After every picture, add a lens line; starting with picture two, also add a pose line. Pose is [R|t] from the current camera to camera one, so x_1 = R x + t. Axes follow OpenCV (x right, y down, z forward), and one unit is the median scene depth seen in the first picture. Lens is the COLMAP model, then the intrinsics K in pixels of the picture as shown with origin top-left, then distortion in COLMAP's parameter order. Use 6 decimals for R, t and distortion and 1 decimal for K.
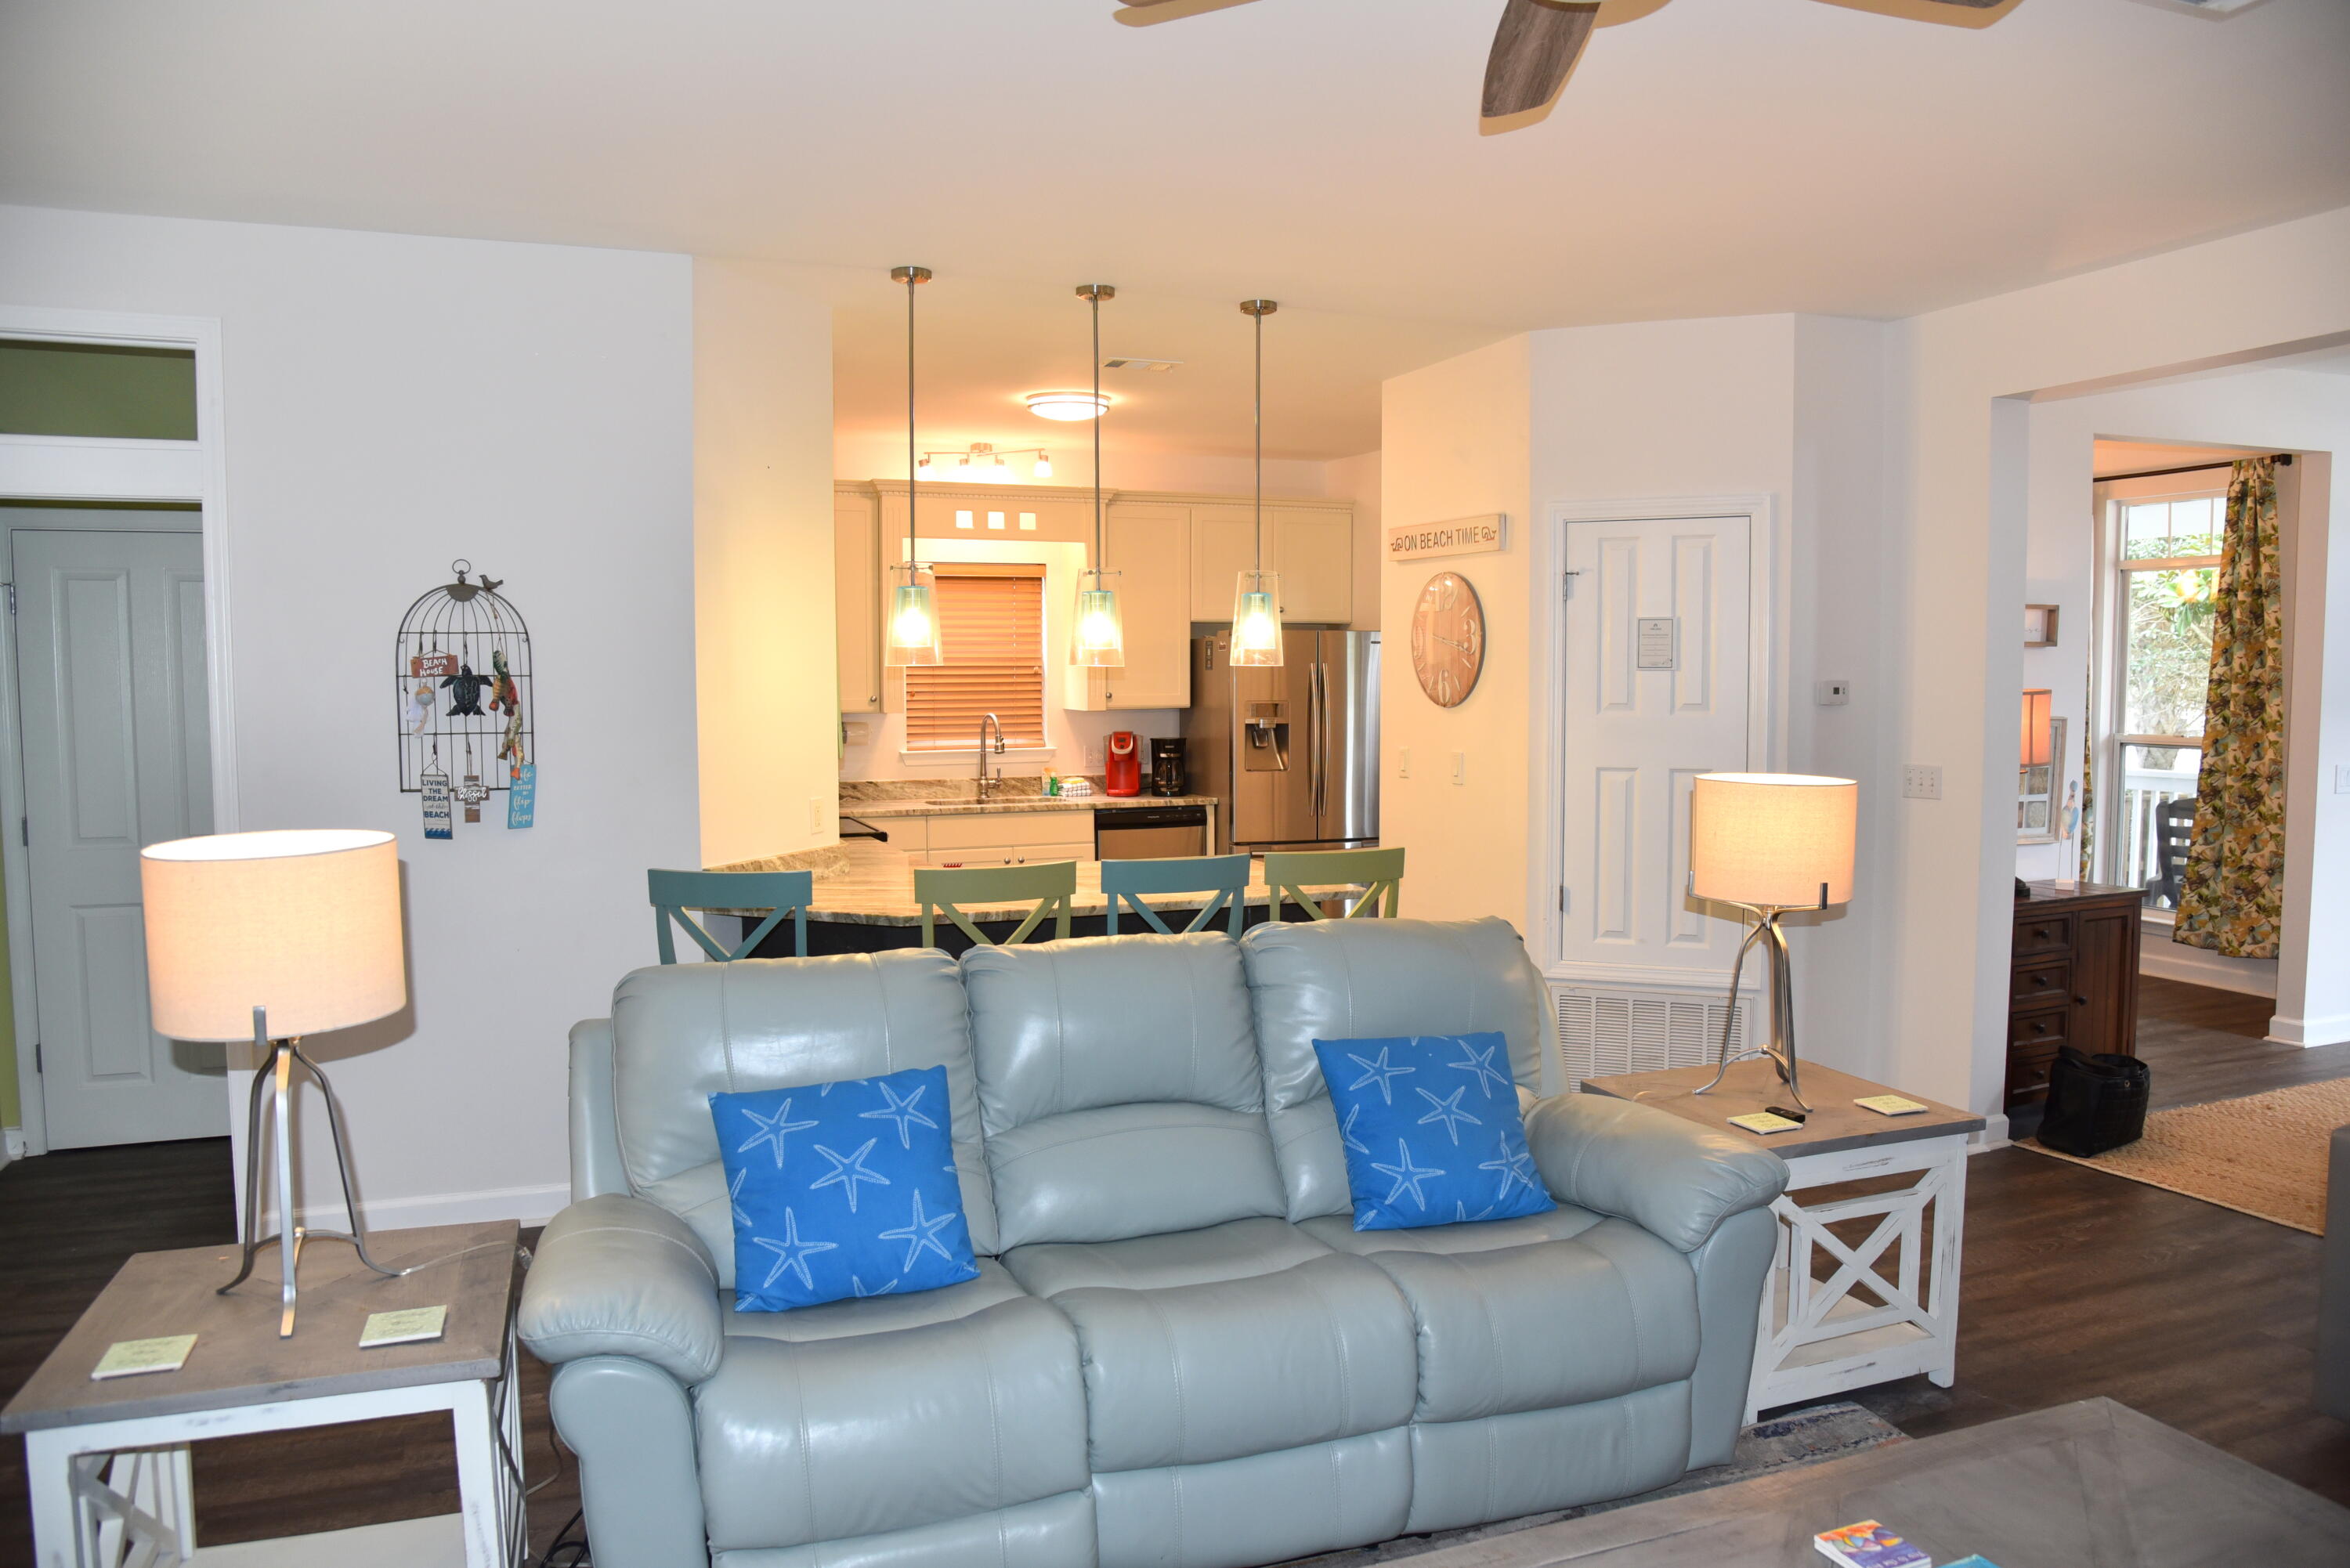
lens RADIAL K [[1632.3, 0, 1168.7], [0, 1632.3, 794.8], [0, 0, 1]] dist [-0.110685, 0.066532]
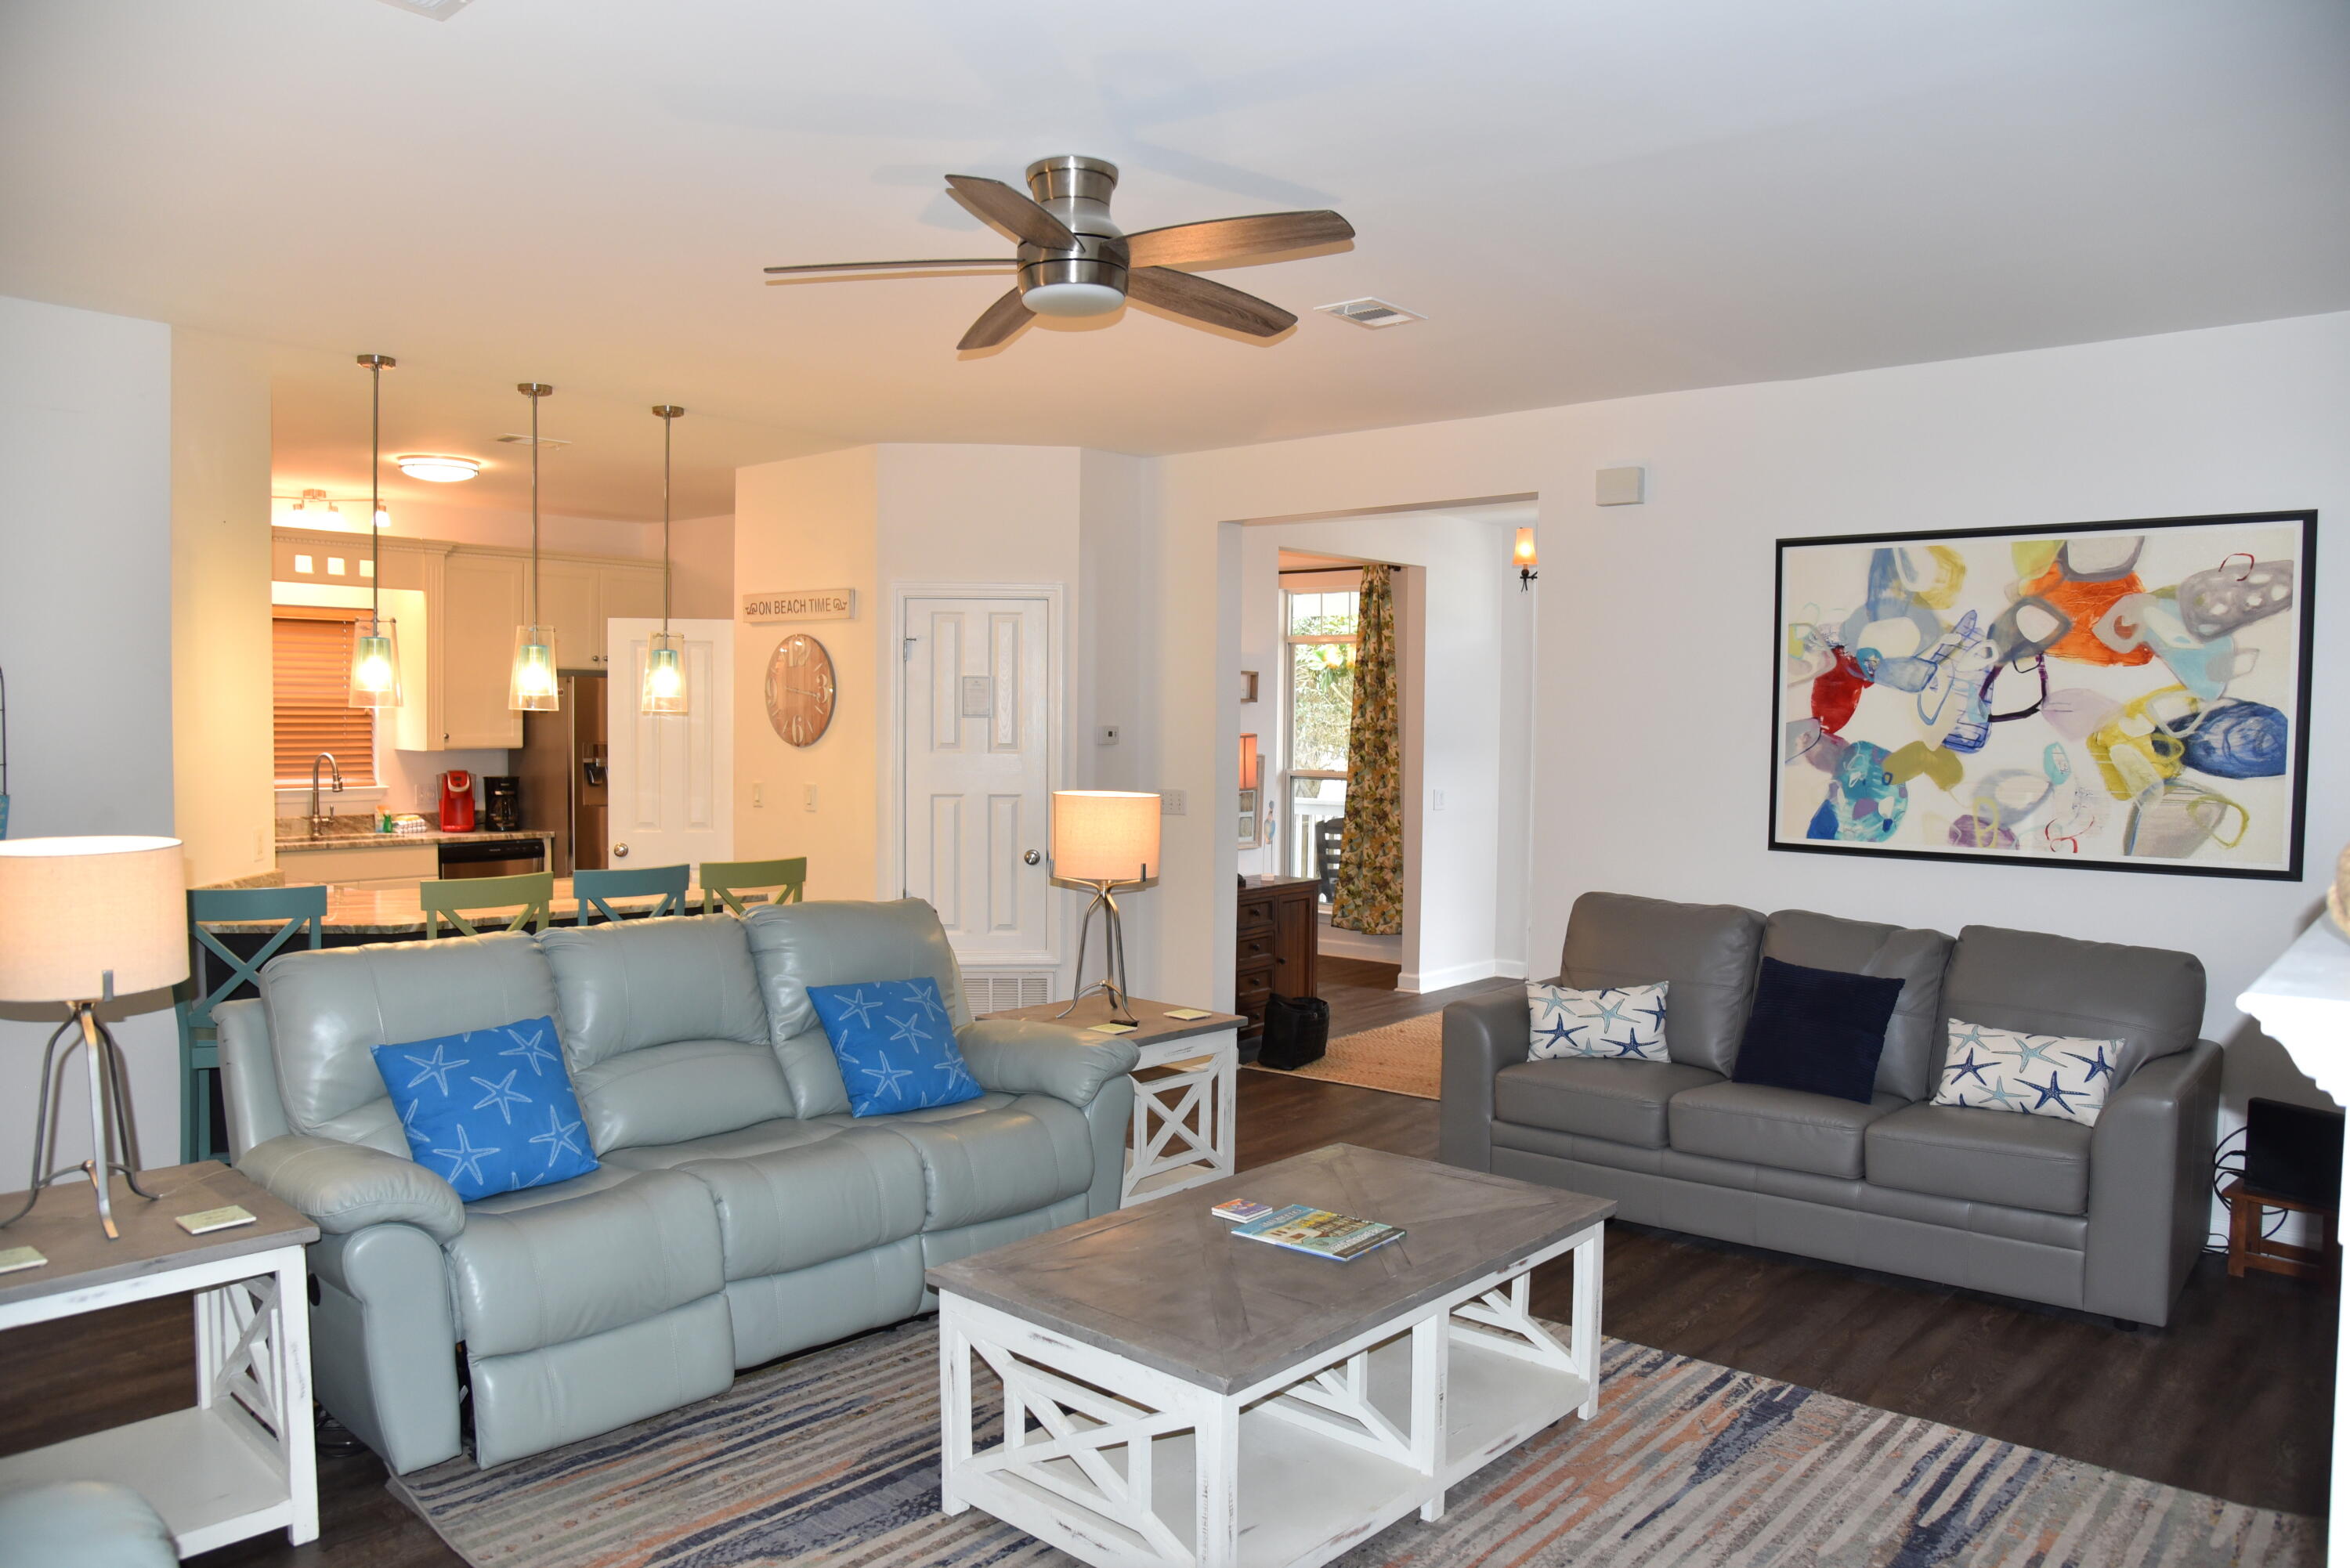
lens RADIAL K [[1632.3, 0, 1168.7], [0, 1632.3, 794.8], [0, 0, 1]] dist [-0.110685, 0.066532]
pose [[0.885269, -0.008115, 0.465008, -0.118954], [0.021272, 0.999508, -0.023053, 0.012136], [-0.464592, 0.030299, 0.885006, -0.149746]]
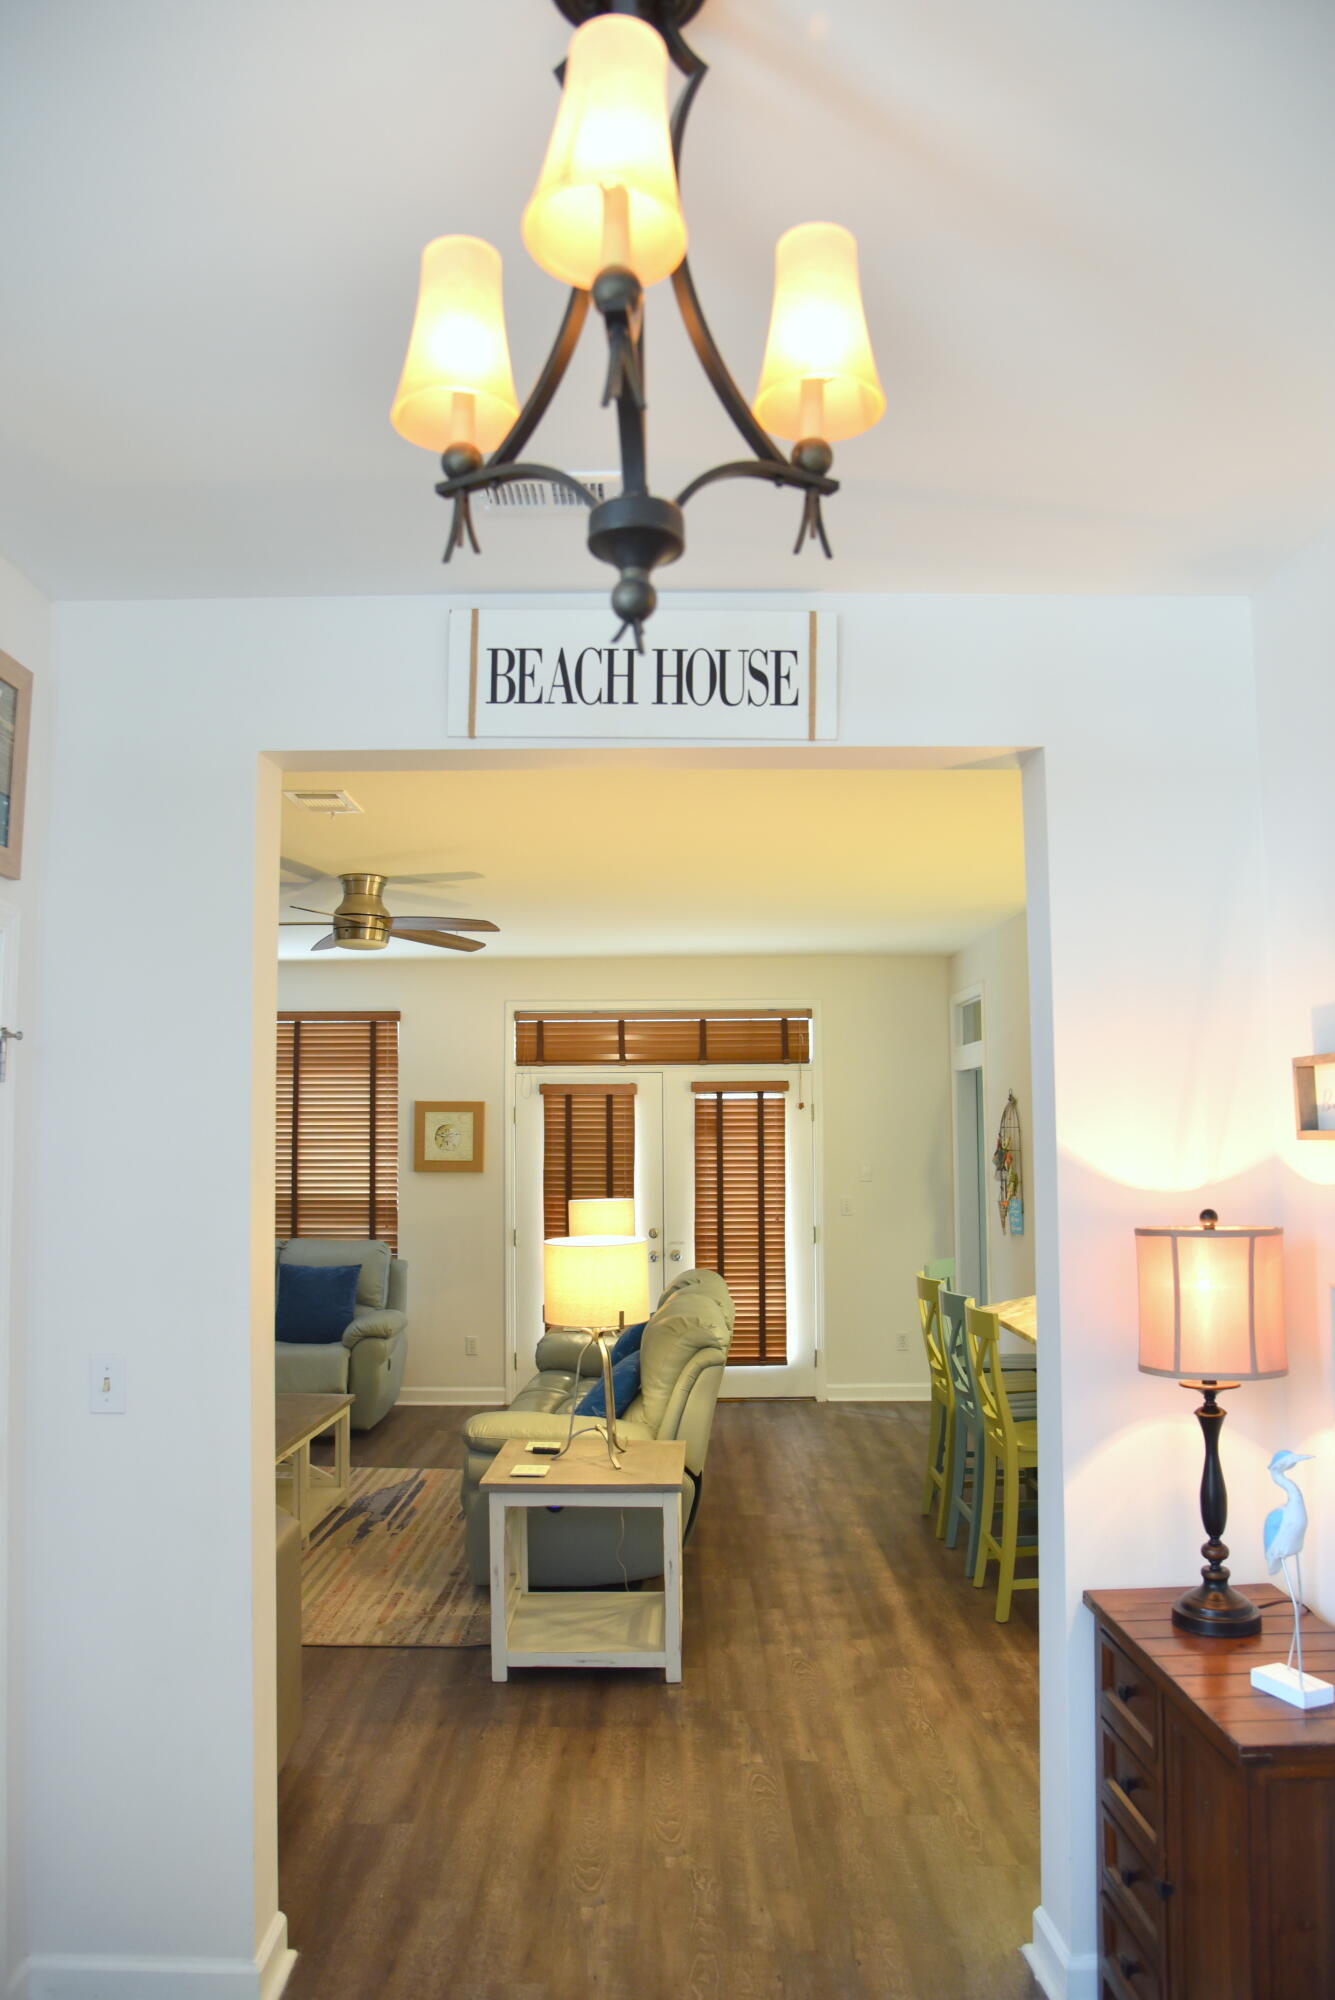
lens RADIAL K [[1426.0, 0, 663.1], [0, 1426.0, 1009.8], [0, 0, 1]] dist [-0.116310, 0.070006]
pose [[-0.370888, -0.072496, -0.925844, 0.745490], [-0.060043, 0.996734, -0.053994, -0.072988], [0.926735, 0.035564, -0.374030, 0.726309]]
